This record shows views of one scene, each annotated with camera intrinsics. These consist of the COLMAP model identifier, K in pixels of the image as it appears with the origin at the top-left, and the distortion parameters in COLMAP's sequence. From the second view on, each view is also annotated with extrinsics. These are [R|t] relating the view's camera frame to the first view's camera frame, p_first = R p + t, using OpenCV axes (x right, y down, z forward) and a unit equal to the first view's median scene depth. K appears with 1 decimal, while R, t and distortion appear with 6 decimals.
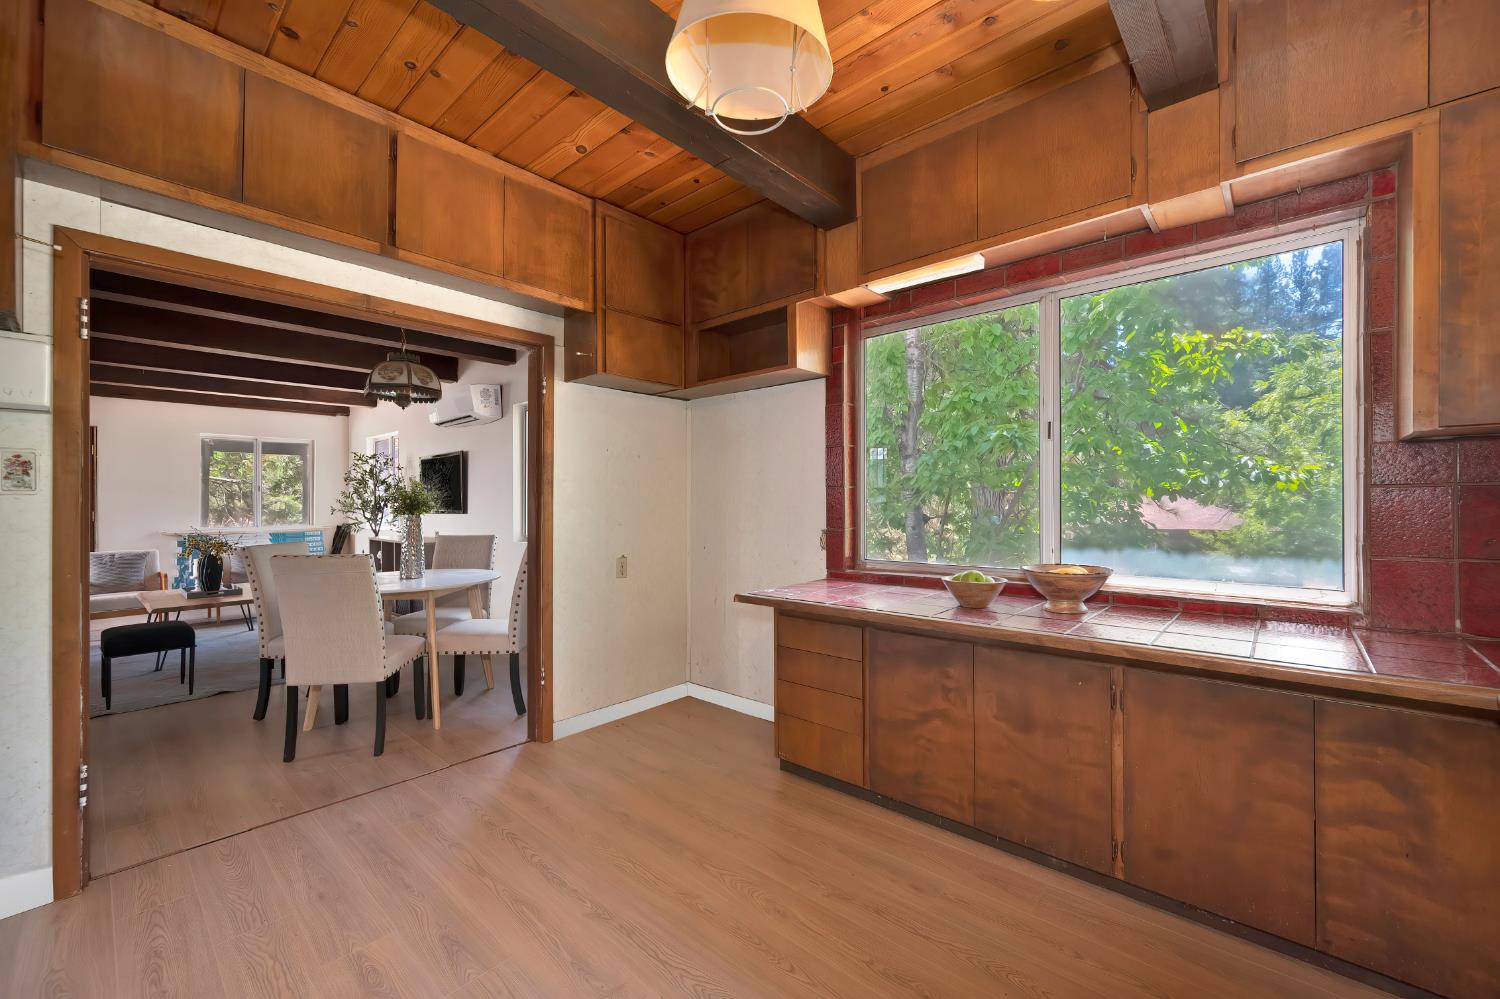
lens RADIAL K [[596.2, 0, 754.3], [0, 596.2, 497.1], [0, 0, 1]] dist [-0.003876, 0.000431]
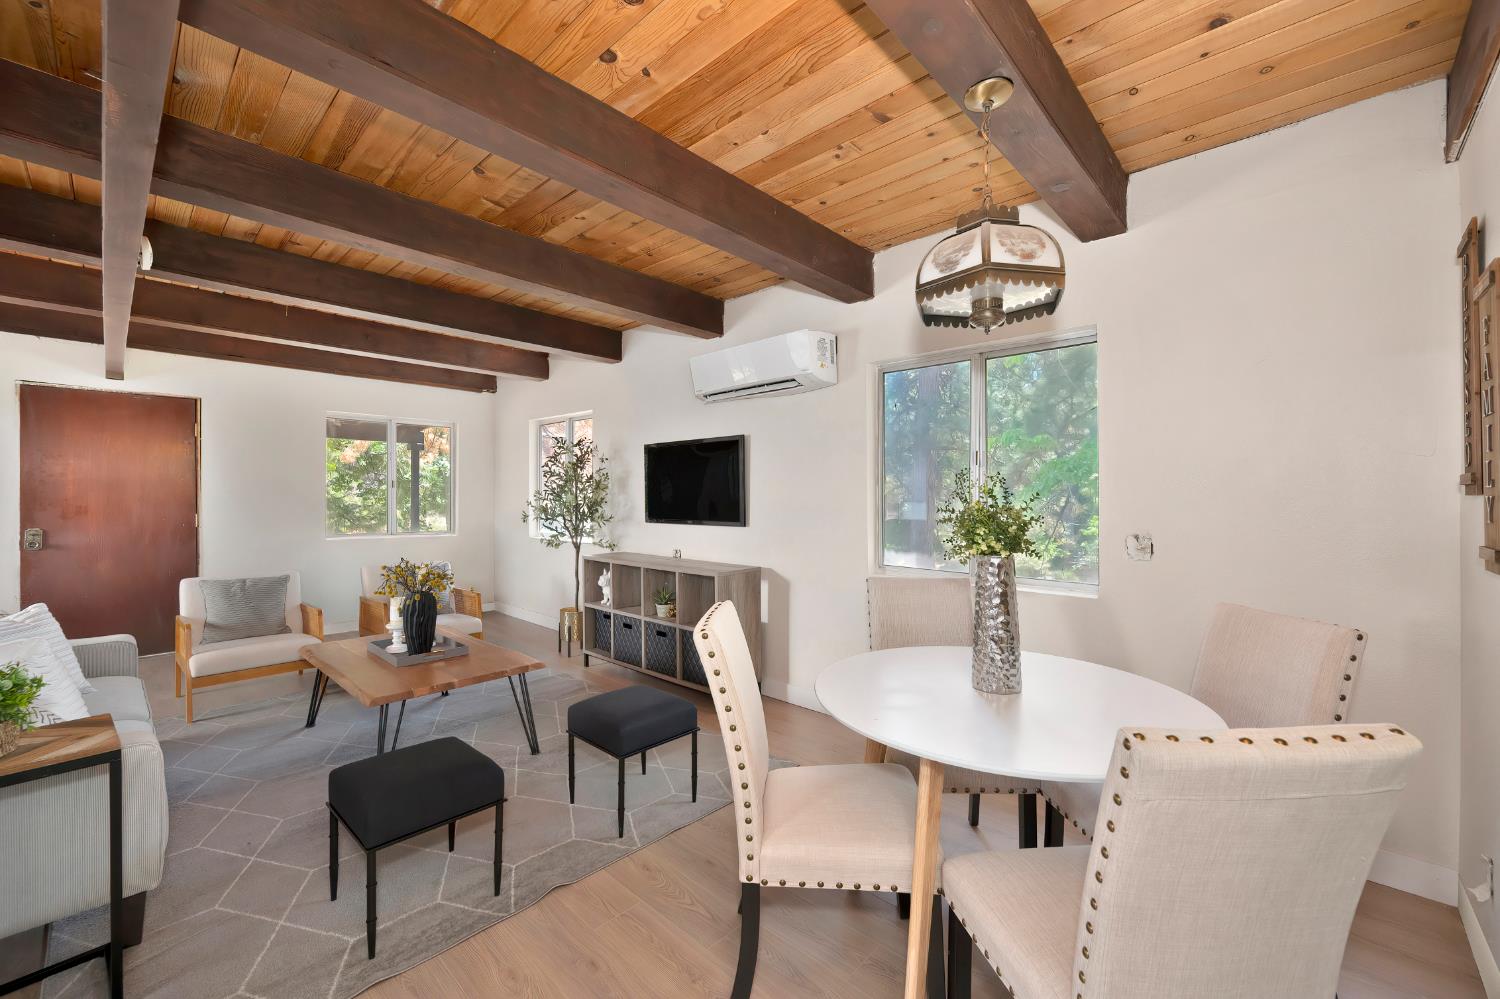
lens RADIAL K [[596.2, 0, 751.8], [0, 596.2, 496.8], [0, 0, 1]] dist [-0.003876, 0.000431]
pose [[0.999730, 0.010699, -0.020647, -0.269537], [-0.010596, 0.999931, 0.005101, -0.005614], [0.020700, -0.004880, 0.999774, 0.182435]]
